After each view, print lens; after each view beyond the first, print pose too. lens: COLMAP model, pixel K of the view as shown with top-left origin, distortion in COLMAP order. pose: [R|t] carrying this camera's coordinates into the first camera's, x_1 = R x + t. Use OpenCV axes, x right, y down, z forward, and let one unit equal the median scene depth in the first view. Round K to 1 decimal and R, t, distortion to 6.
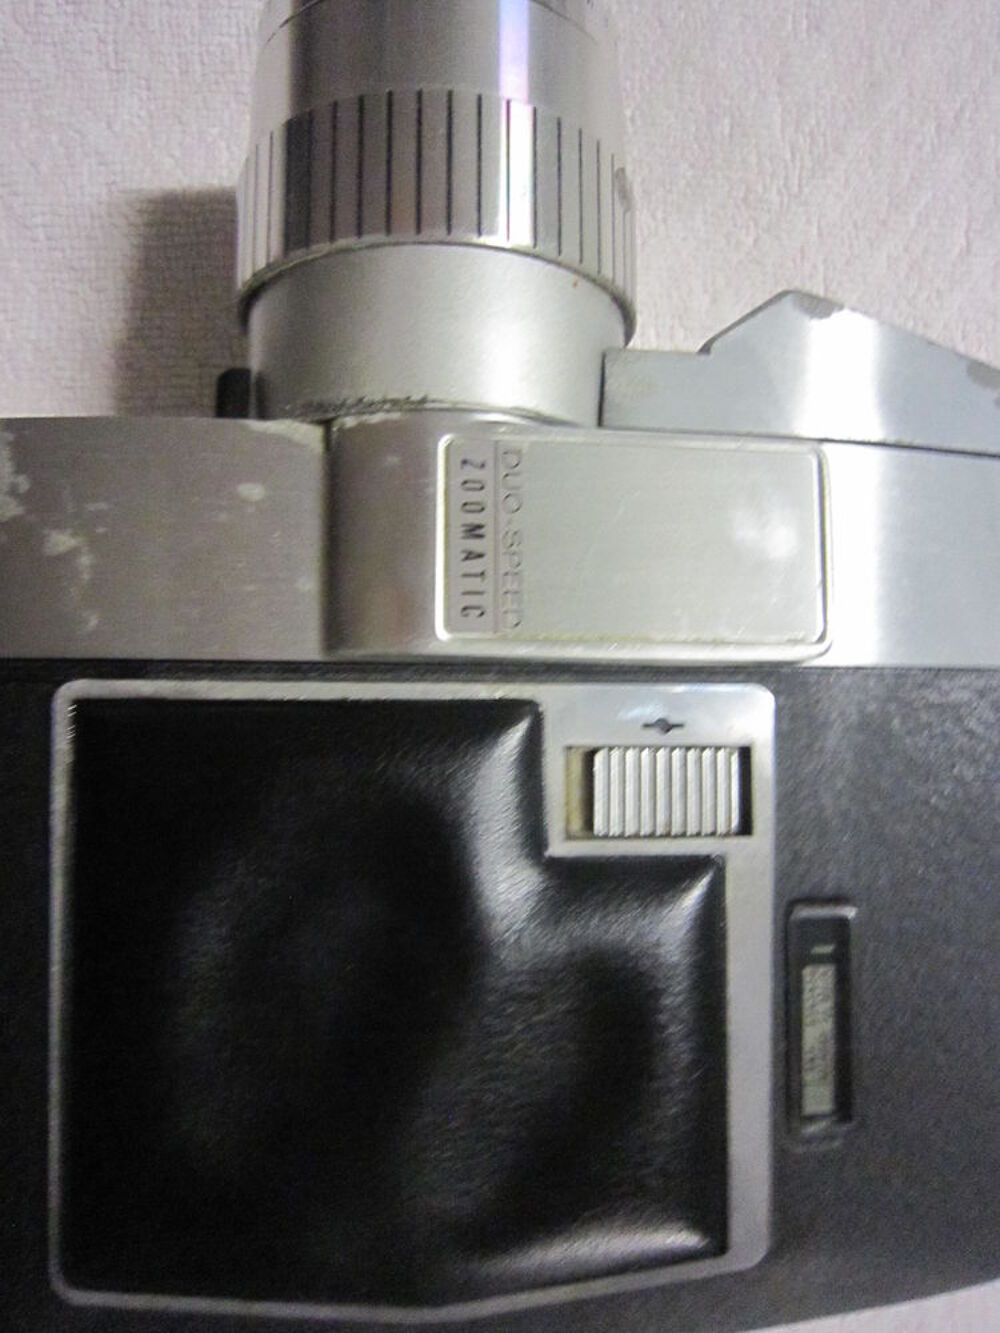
lens RADIAL K [[947.1, 0, 405.3], [0, 947.1, 665.3], [0, 0, 1]] dist [-0.030283, 0.027220]
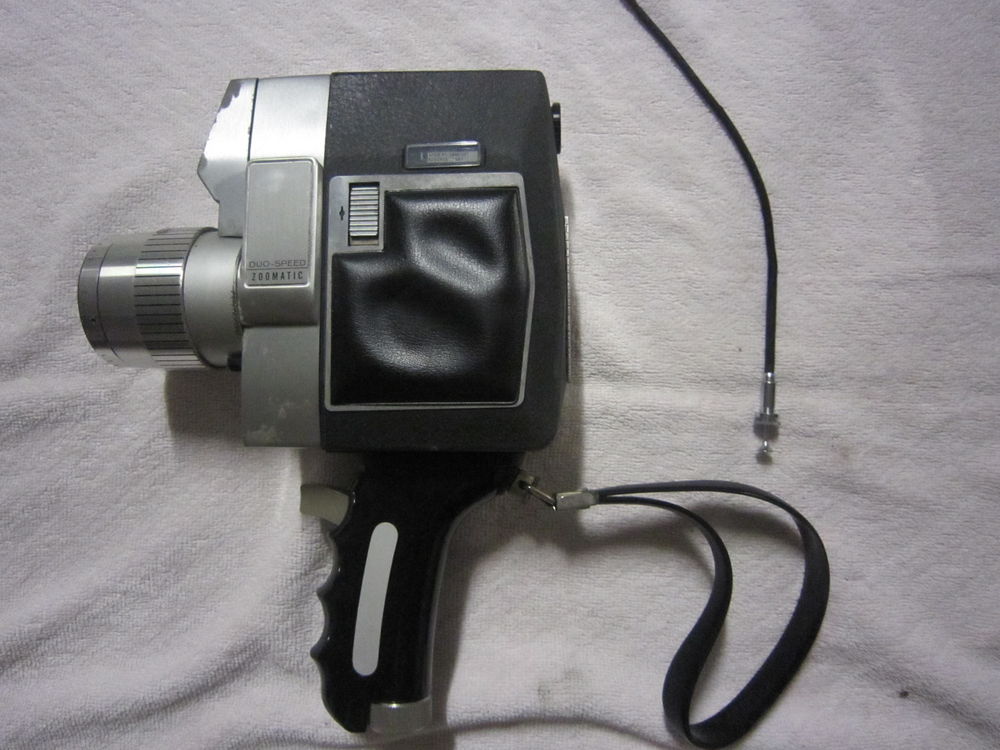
lens RADIAL K [[753.6, 0, 495.8], [0, 753.6, 413.2], [0, 0, 1]] dist [0.000927, 0.002450]
pose [[-0.012615, -0.999920, 0.001224, -0.371230], [0.999196, -0.012653, -0.038047, 0.638438], [0.038059, 0.000743, 0.999275, -1.372669]]
